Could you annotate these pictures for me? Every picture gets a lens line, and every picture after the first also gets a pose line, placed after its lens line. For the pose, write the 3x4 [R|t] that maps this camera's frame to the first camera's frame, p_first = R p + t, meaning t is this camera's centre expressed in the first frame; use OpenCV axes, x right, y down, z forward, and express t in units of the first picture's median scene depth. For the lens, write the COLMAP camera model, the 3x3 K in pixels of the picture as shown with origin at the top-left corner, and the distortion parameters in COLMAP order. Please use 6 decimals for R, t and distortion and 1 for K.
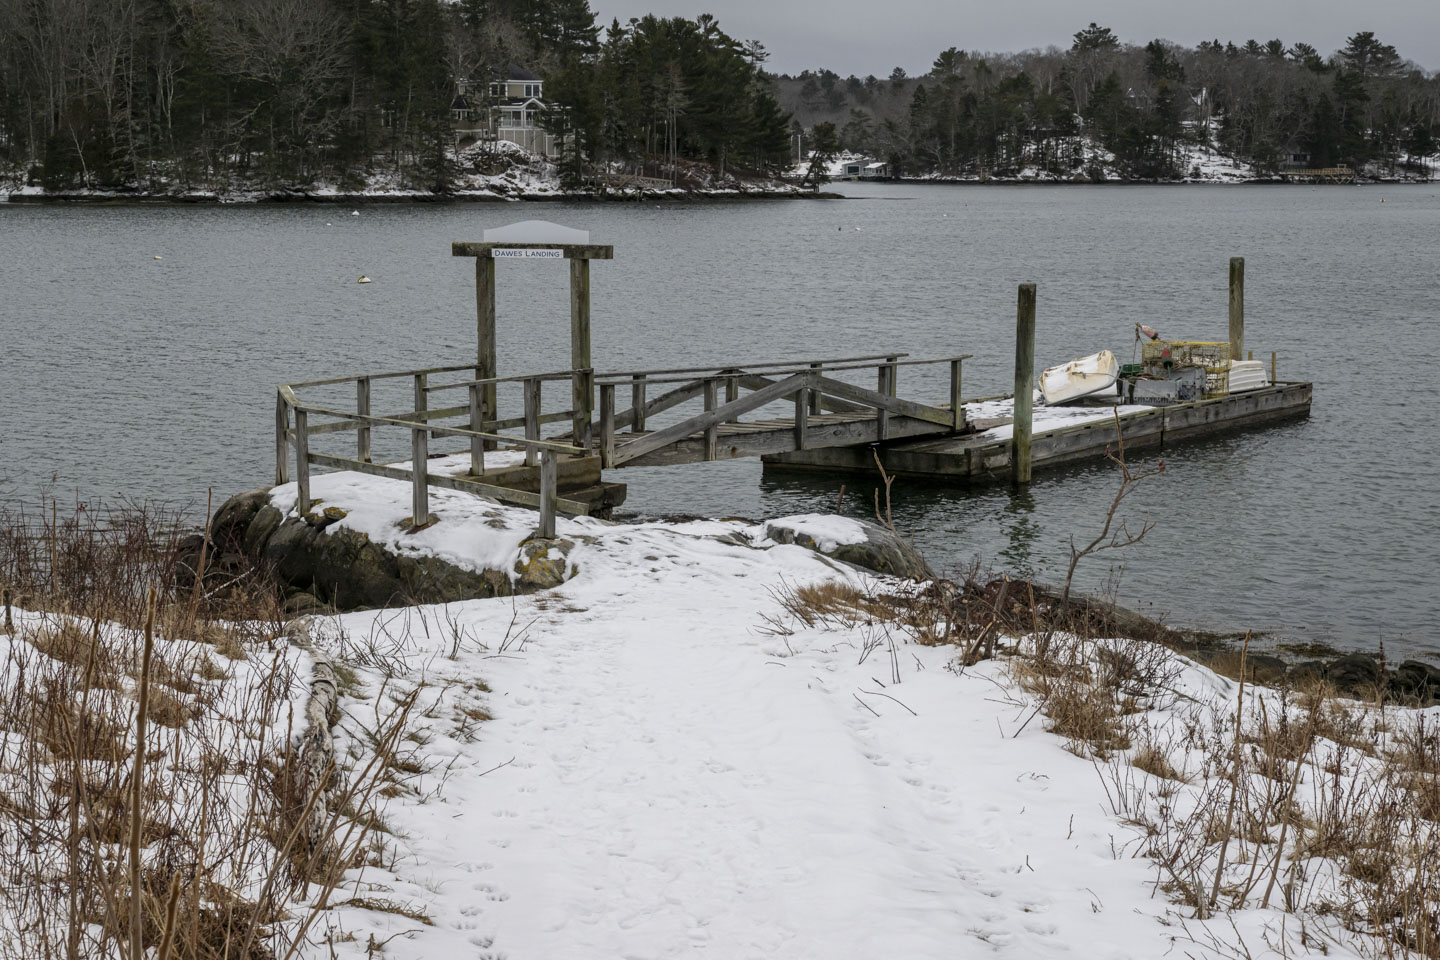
lens RADIAL K [[2818.6, 0, 720.3], [0, 2818.6, 475.6], [0, 0, 1]] dist [-0.037855, 0.000000]
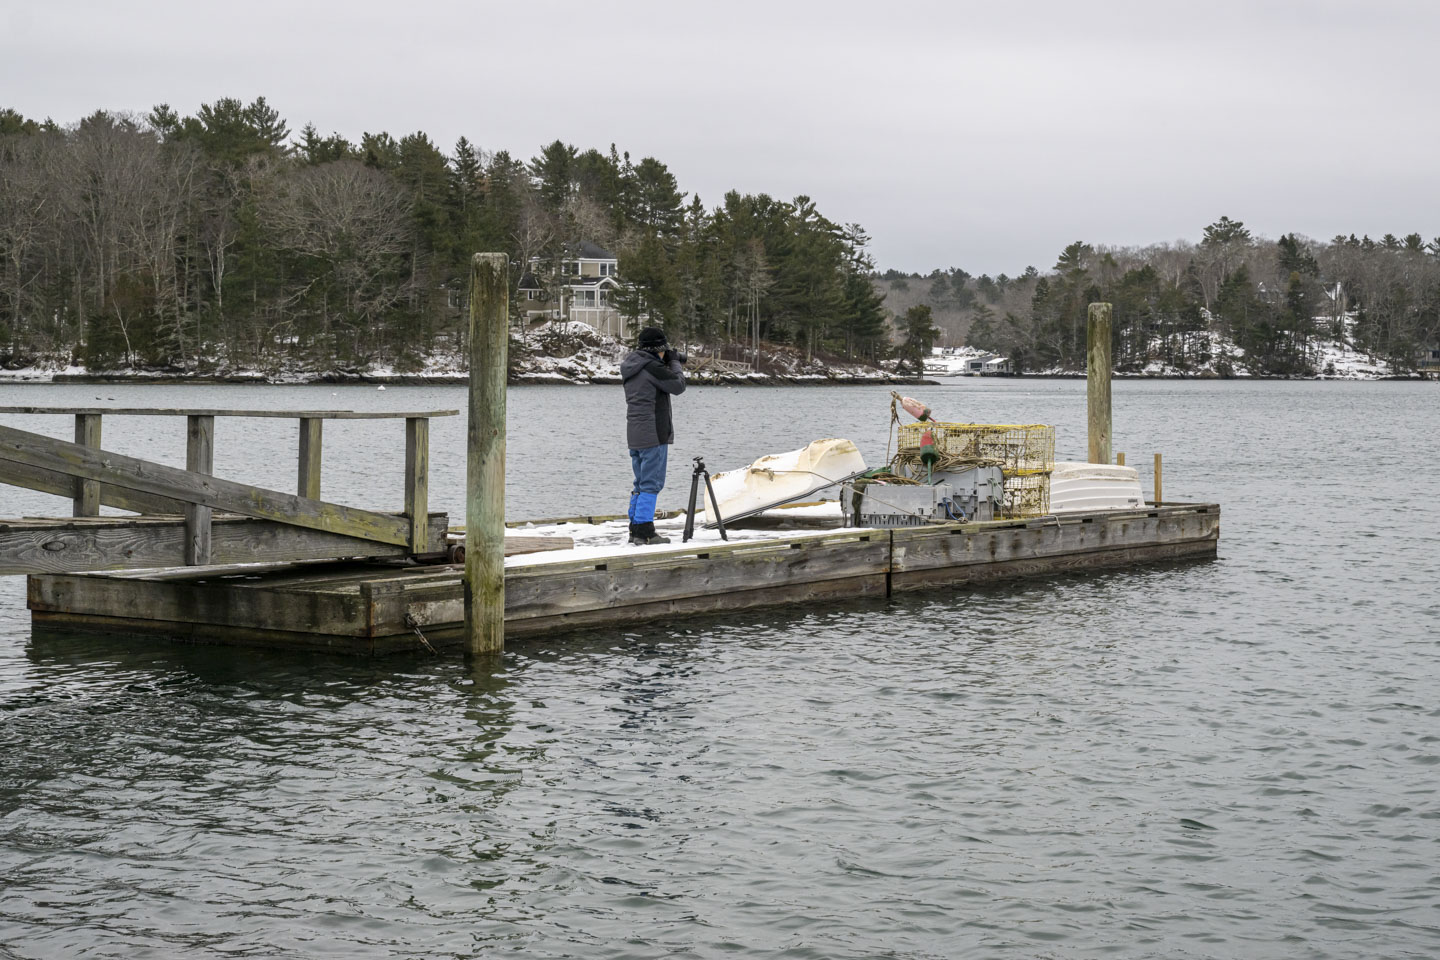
lens RADIAL K [[2818.6, 0, 715.8], [0, 2818.6, 480.2], [0, 0, 1]] dist [-0.037855, 0.000000]
pose [[0.998550, 0.005588, -0.053547, 0.021508], [-0.009373, 0.997455, -0.070686, 0.000806], [0.053015, 0.071085, 0.996060, 0.063321]]
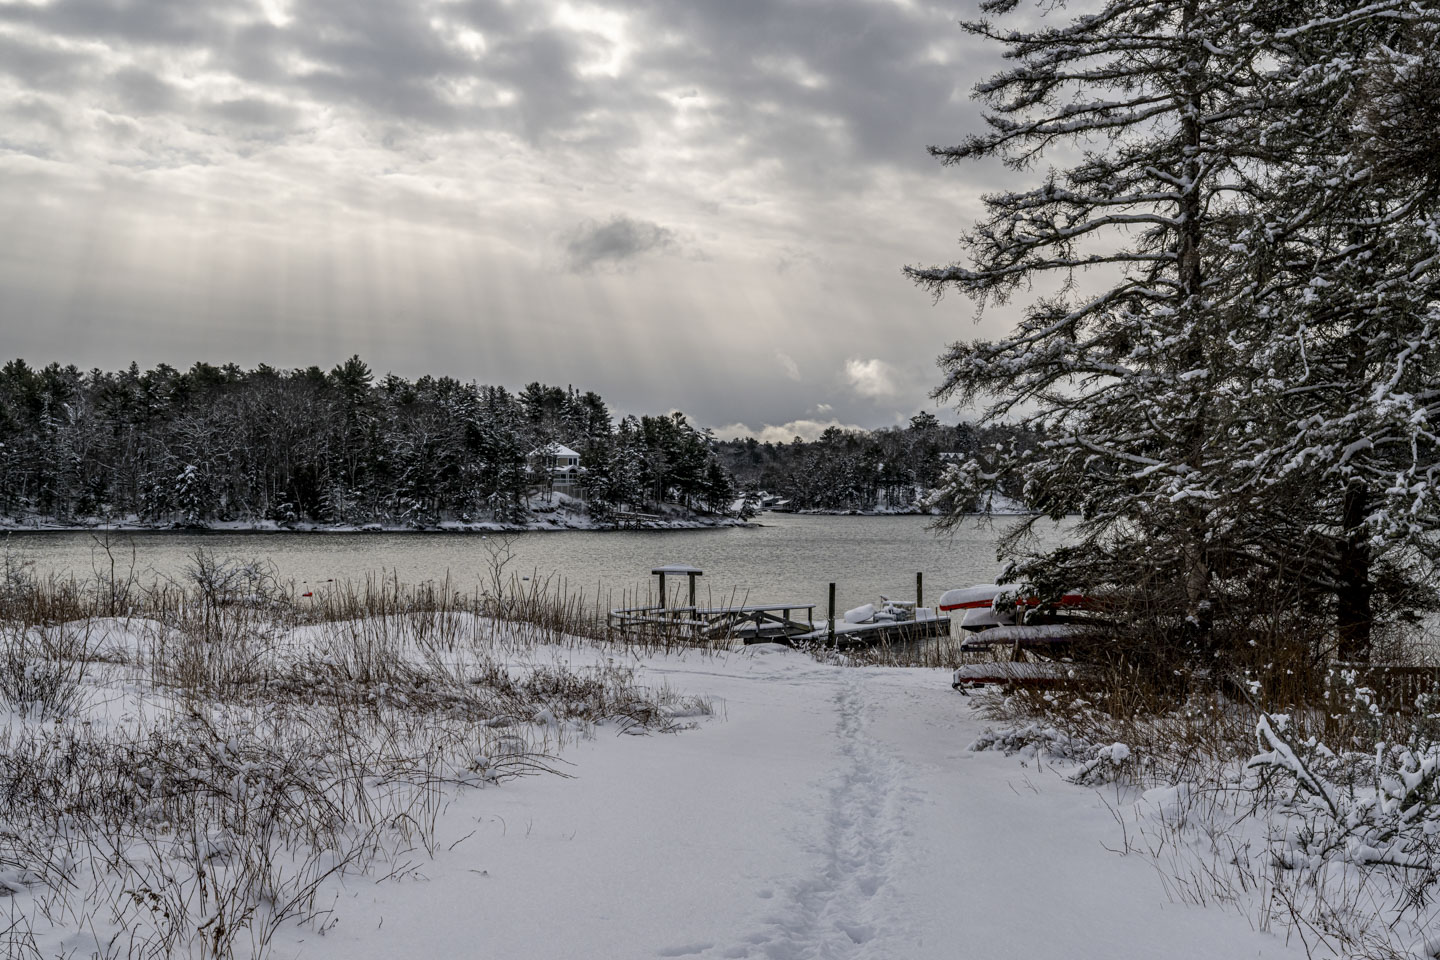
lens RADIAL K [[1935.0, 0, 733.1], [0, 1935.0, 488.4], [0, 0, 1]] dist [-0.001276, 0.000000]
pose [[0.999584, 0.000089, 0.028845, -0.006453], [0.003211, 0.993438, -0.114325, 0.007695], [-0.028666, 0.114371, 0.993024, -0.120197]]
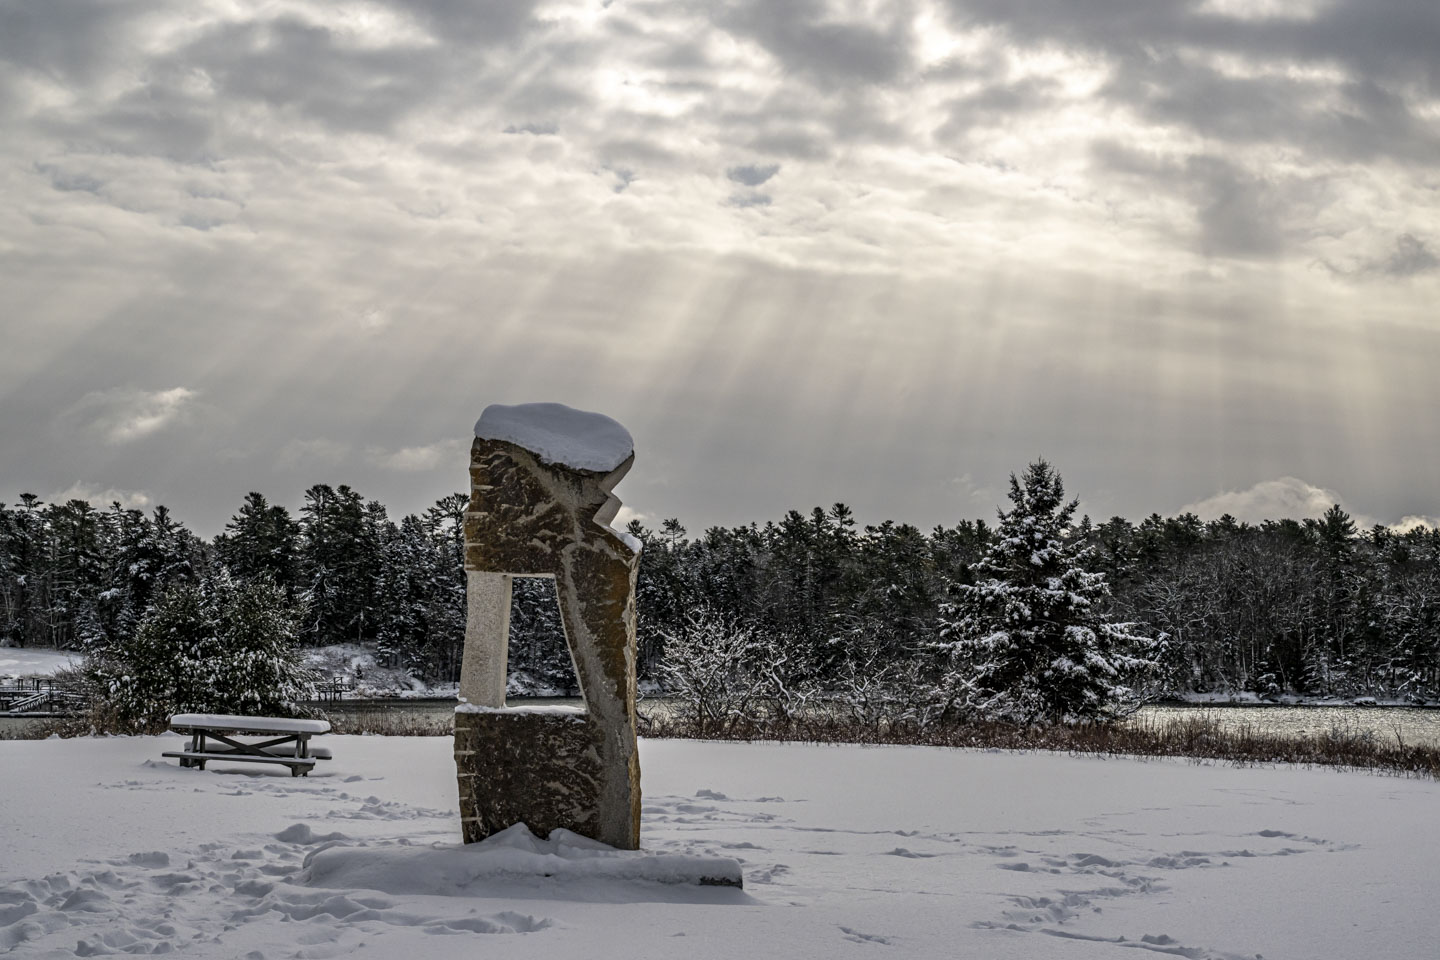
lens RADIAL K [[2433.7, 0, 719.1], [0, 2433.7, 483.2], [0, 0, 1]] dist [0.020631, 0.000000]
pose [[0.920701, -0.026896, -0.389342, 0.004114], [-0.044091, 0.984067, -0.172245, 0.022298], [0.387771, 0.175753, 0.904845, -0.287771]]
